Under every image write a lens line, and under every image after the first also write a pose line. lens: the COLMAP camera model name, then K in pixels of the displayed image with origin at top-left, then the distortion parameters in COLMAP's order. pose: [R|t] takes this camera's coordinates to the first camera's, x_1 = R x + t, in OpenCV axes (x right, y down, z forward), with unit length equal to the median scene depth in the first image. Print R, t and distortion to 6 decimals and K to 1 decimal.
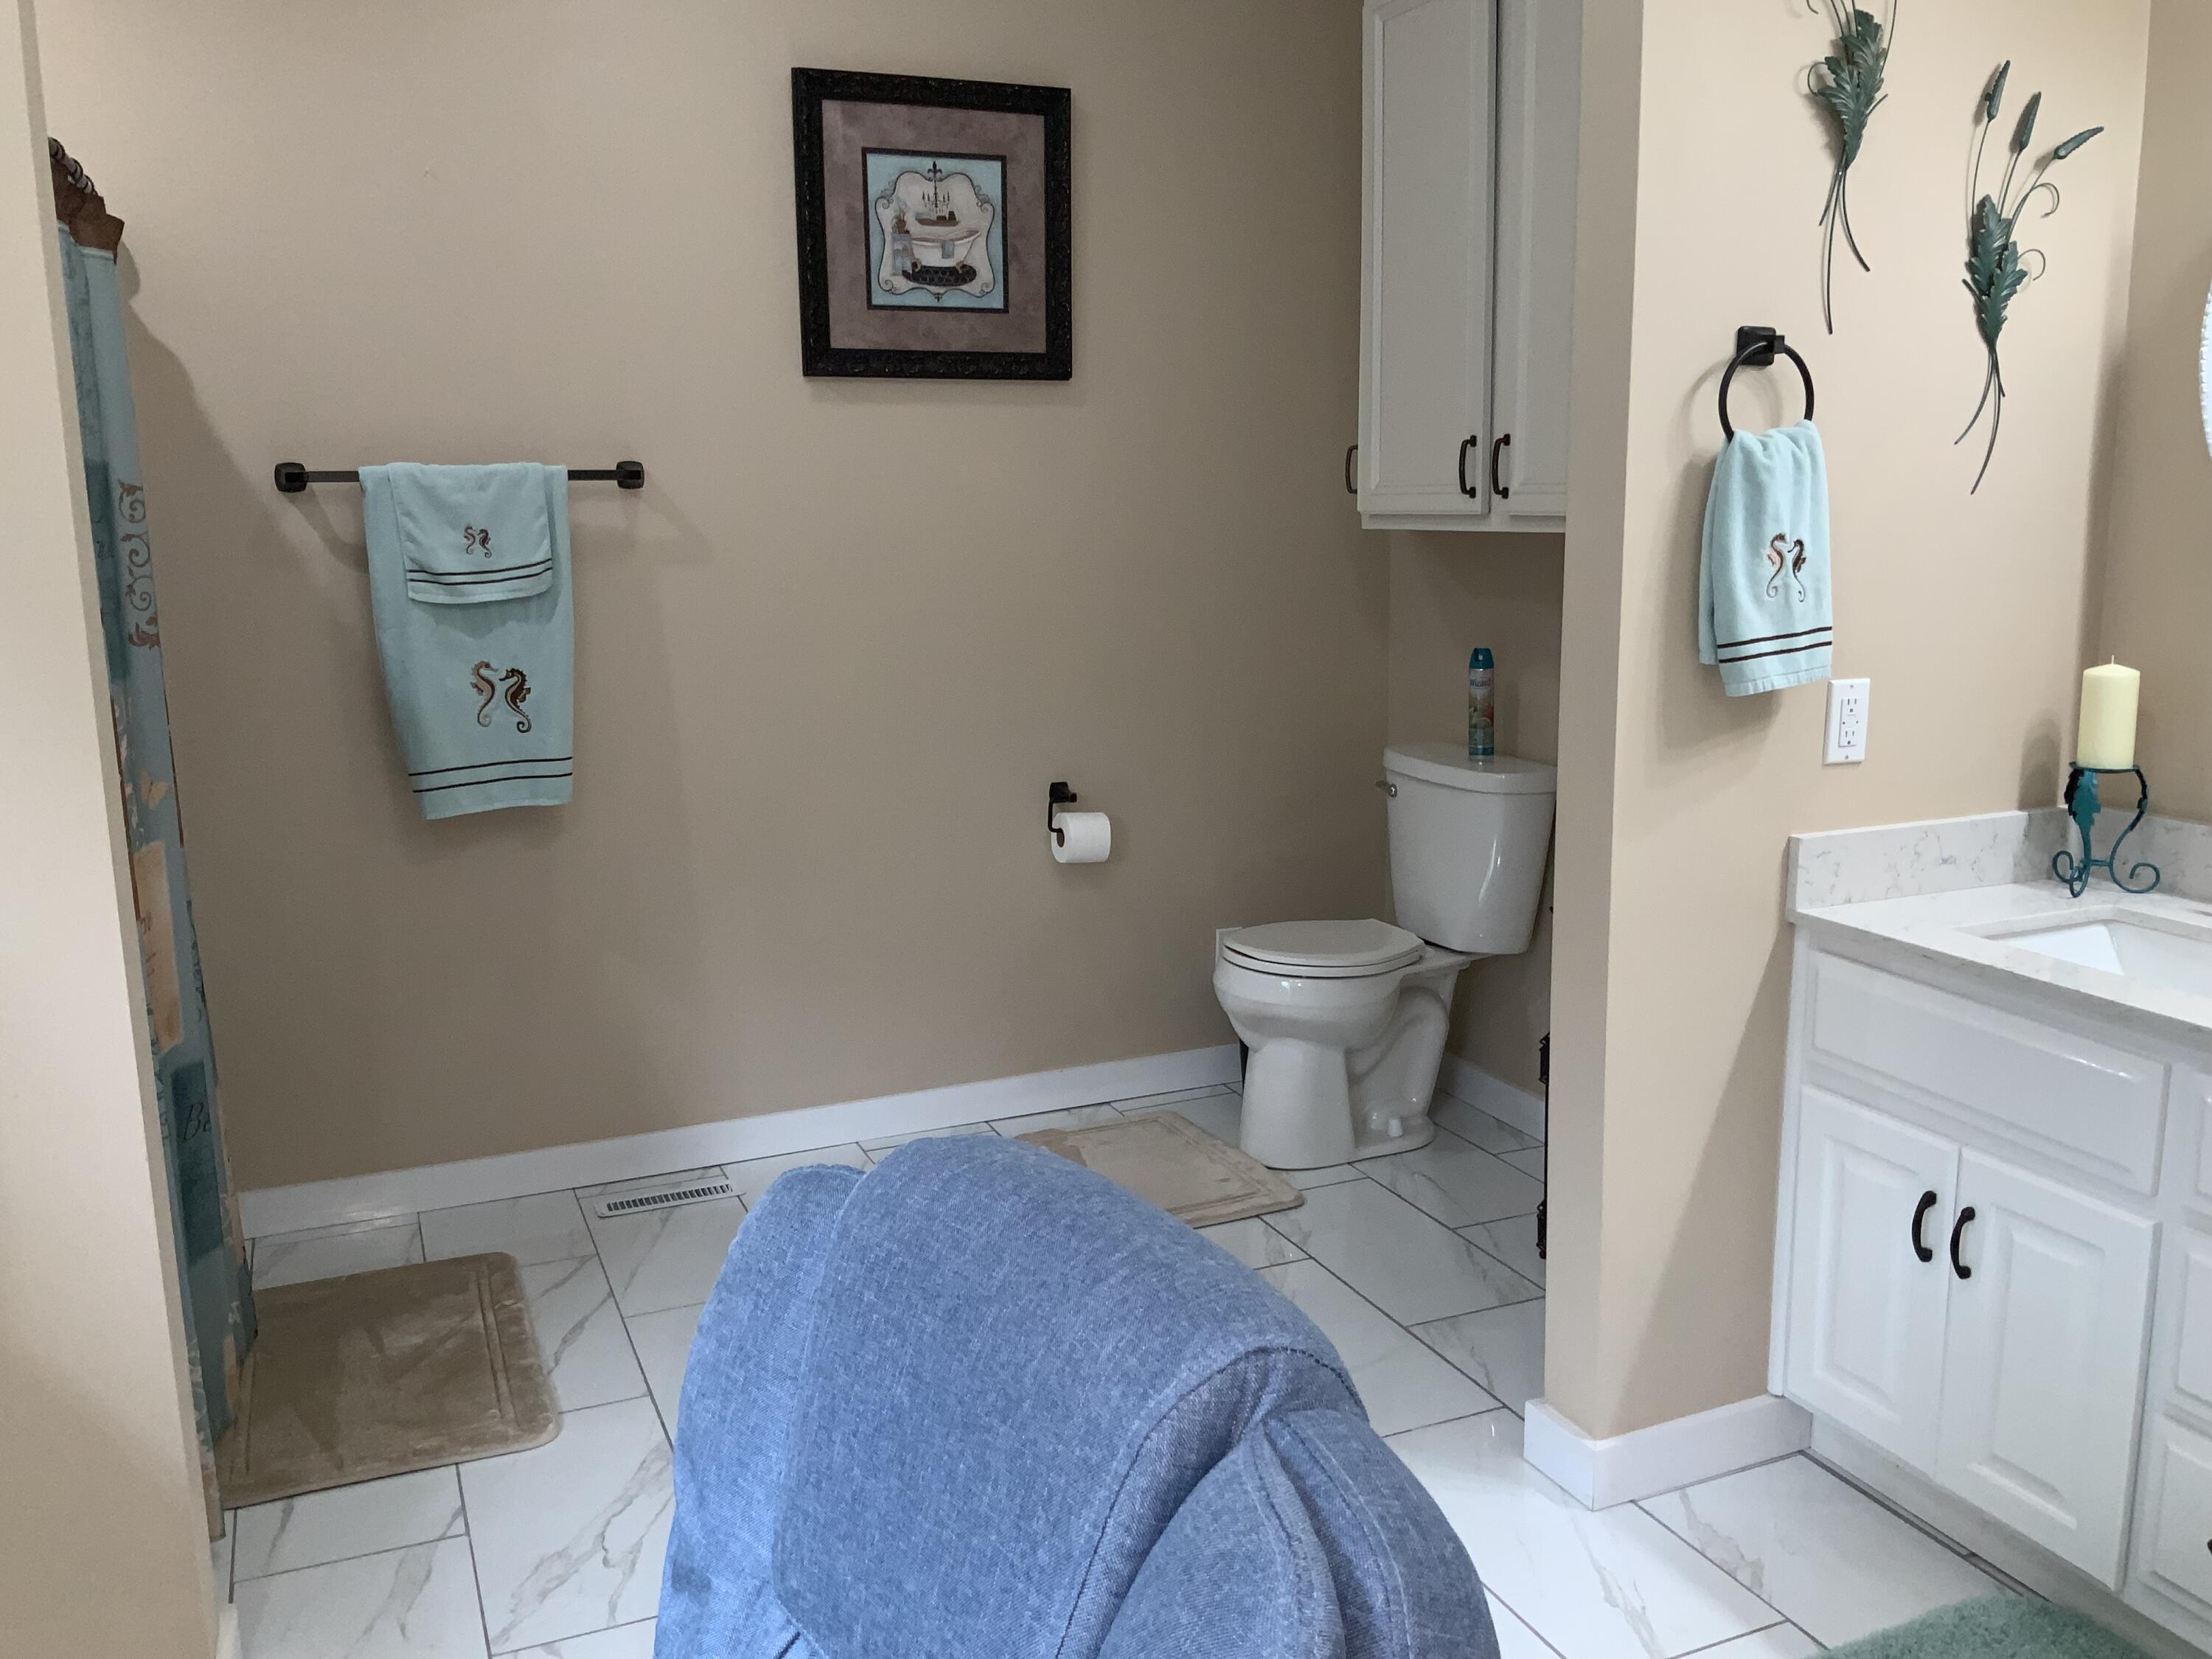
lens RADIAL K [[1851.3, 0, 1106.0], [0, 1851.3, 829.5], [0, 0, 1]] dist [0.082240, -0.118414]
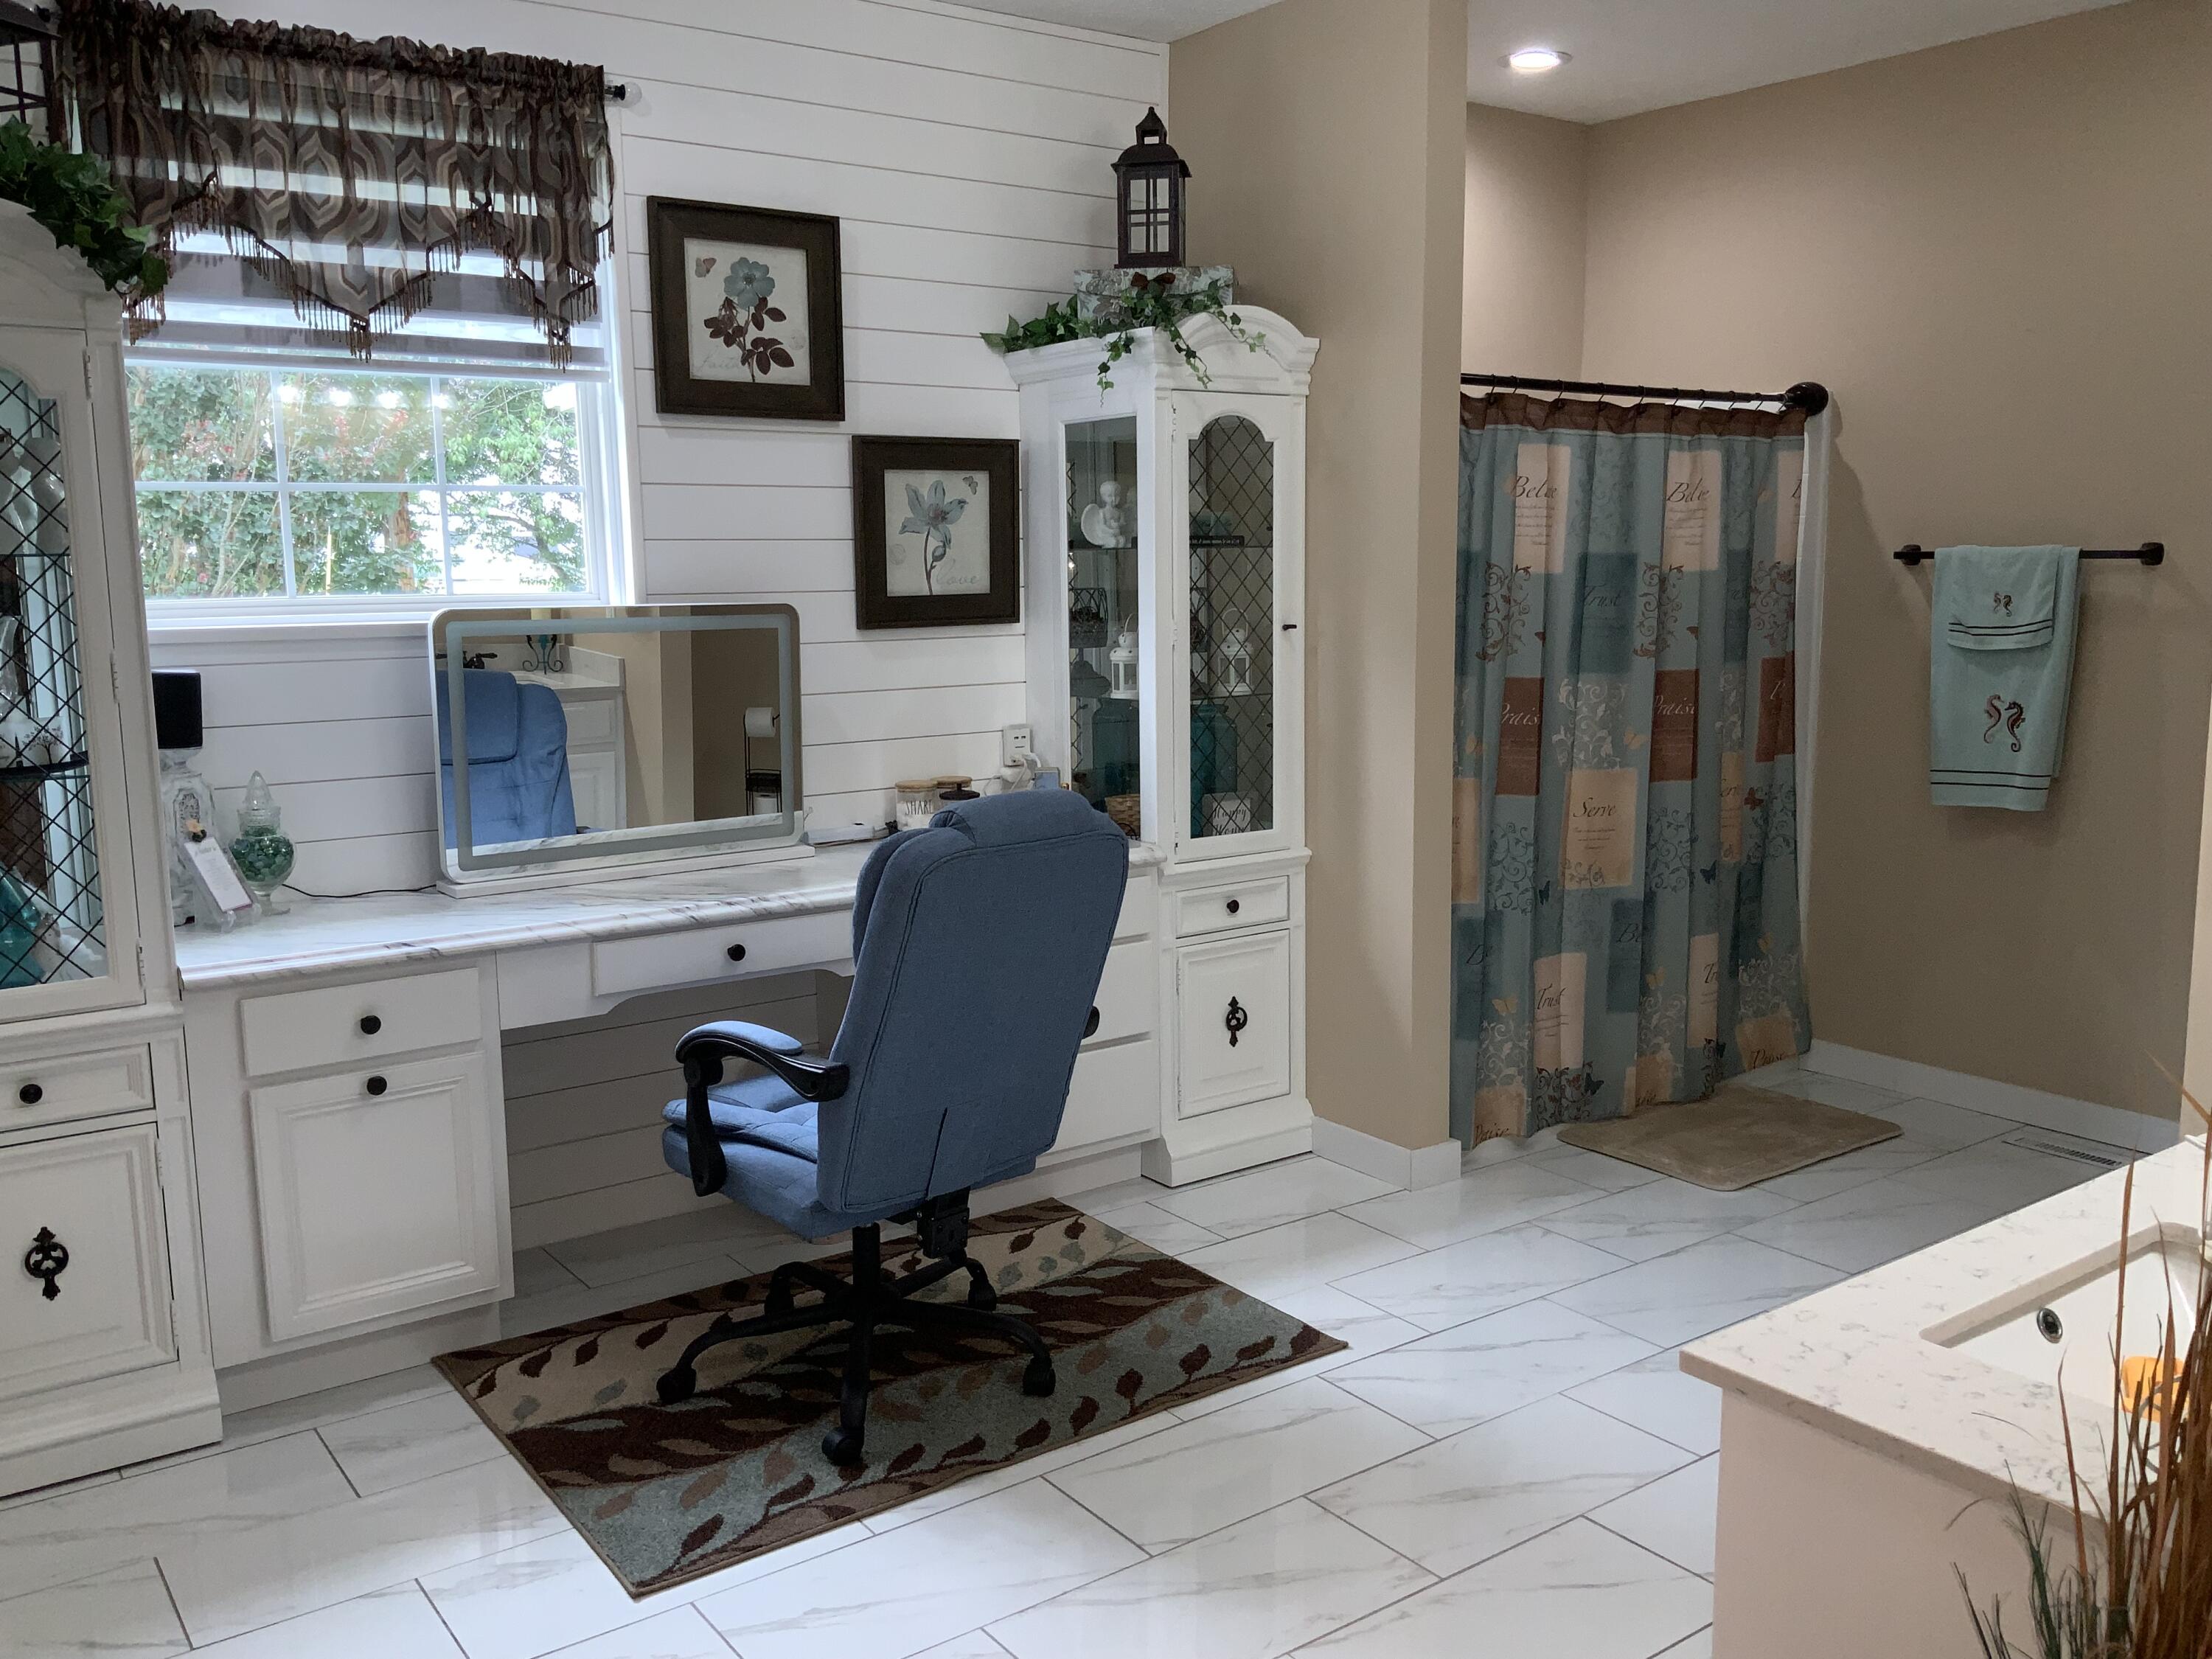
lens RADIAL K [[1851.3, 0, 1106.0], [0, 1851.3, 829.5], [0, 0, 1]] dist [0.082240, -0.118414]
pose [[0.220693, 0.159893, -0.962148, 0.827566], [-0.171389, 0.977479, 0.123128, -0.052327], [0.960167, 0.137728, 0.243127, 0.086507]]
